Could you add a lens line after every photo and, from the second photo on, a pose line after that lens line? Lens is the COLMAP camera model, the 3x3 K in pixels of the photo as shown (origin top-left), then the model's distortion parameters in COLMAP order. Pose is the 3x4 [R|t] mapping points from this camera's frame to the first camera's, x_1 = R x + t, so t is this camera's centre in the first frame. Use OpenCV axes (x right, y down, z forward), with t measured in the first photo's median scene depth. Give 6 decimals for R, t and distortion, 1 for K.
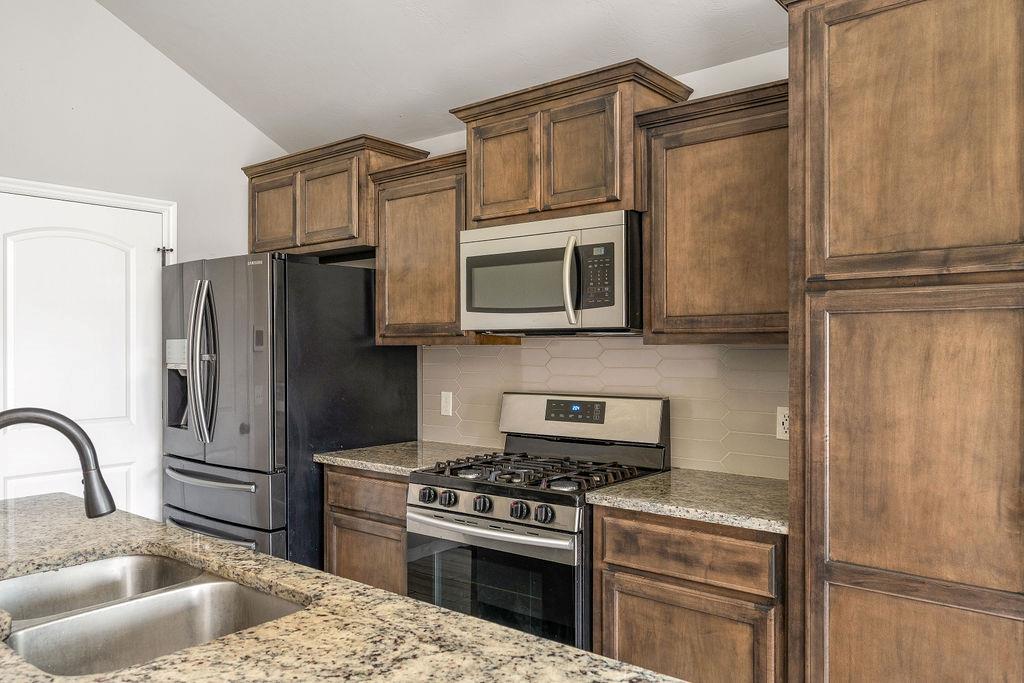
lens RADIAL K [[752.9, 0, 512.0], [0, 752.9, 341.5], [0, 0, 1]] dist [0.002944, 0.002075]
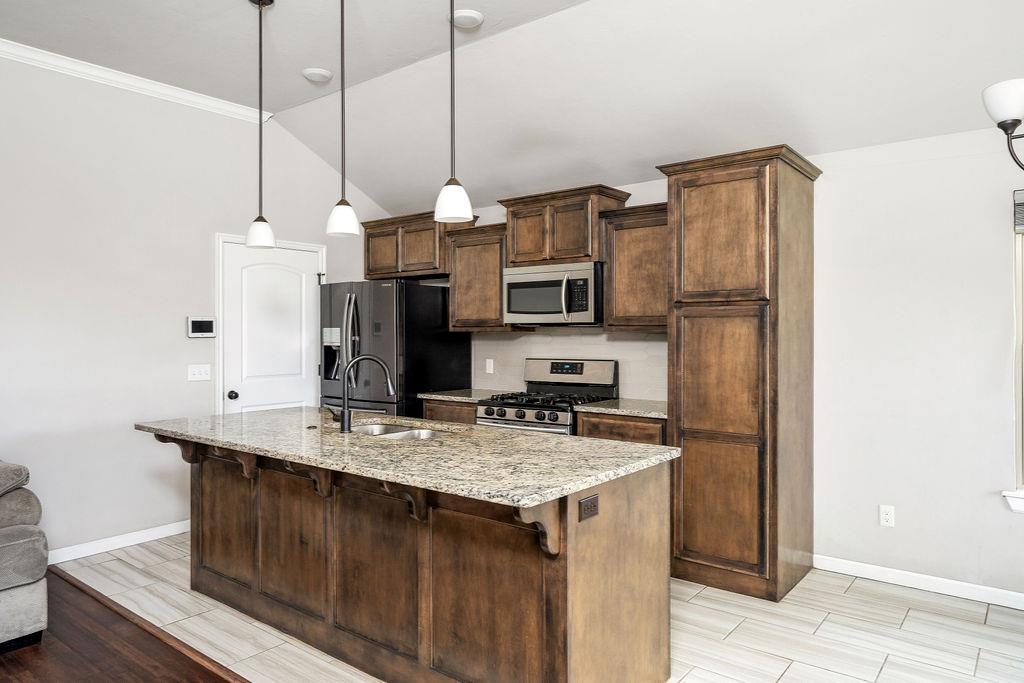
lens RADIAL K [[673.0, 0, 512.2], [0, 673.0, 333.8], [0, 0, 1]] dist [-0.000837, -0.000274]
pose [[0.999851, 0.001350, 0.017212, -0.085899], [-0.001465, 0.999977, 0.006694, -0.000922], [-0.017203, -0.006718, 0.999829, -0.700245]]
